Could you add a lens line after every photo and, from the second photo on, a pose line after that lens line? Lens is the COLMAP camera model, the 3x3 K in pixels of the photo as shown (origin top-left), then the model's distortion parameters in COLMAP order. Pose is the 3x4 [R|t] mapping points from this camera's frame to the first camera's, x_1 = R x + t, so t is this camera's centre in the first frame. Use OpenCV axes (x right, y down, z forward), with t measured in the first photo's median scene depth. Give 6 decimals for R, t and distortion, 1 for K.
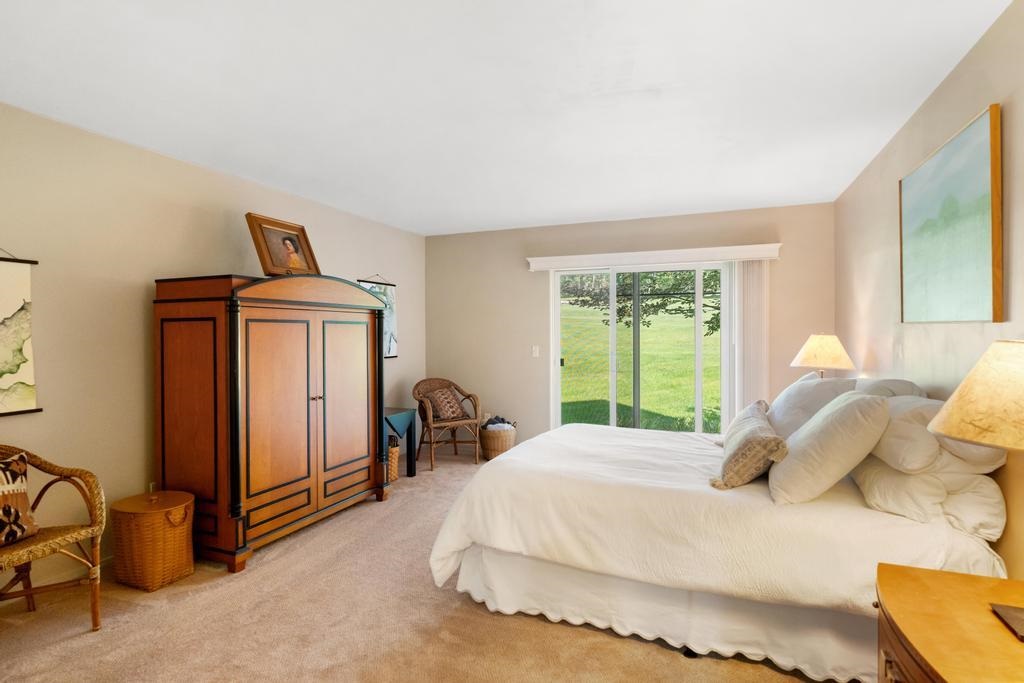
lens RADIAL K [[522.0, 0, 524.5], [0, 522.0, 337.2], [0, 0, 1]] dist [-0.002260, 0.000080]
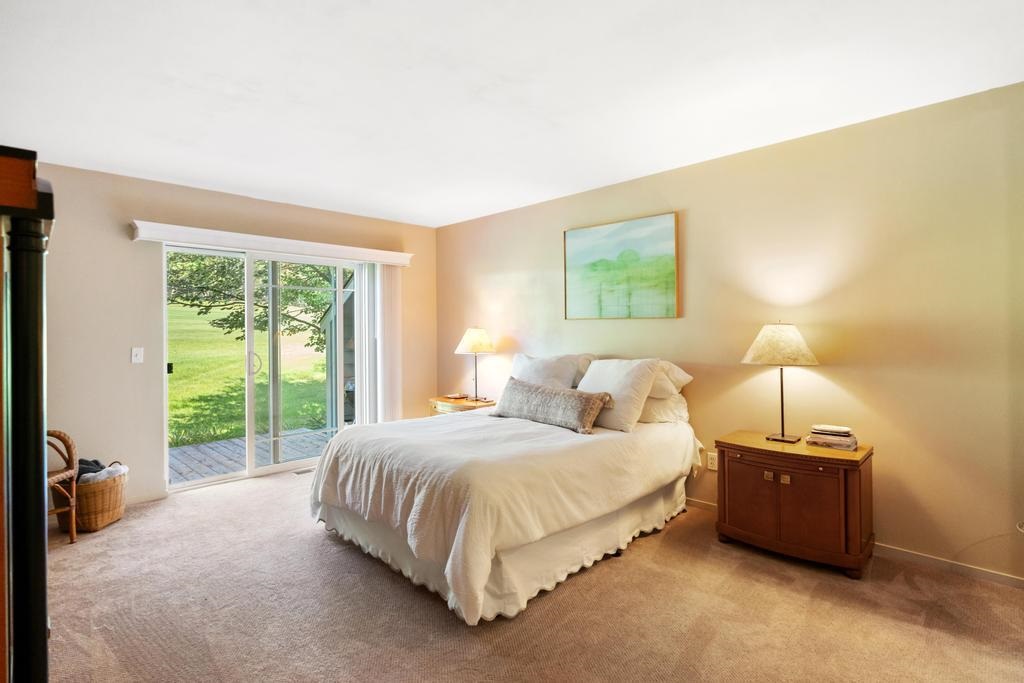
lens RADIAL K [[492.5, 0, 513.3], [0, 492.5, 339.6], [0, 0, 1]] dist [-0.002477, -0.000220]
pose [[0.399966, -0.014517, 0.916415, -0.892814], [0.017690, 0.999811, 0.008117, 0.024569], [-0.916359, 0.012964, 0.400147, 0.665737]]
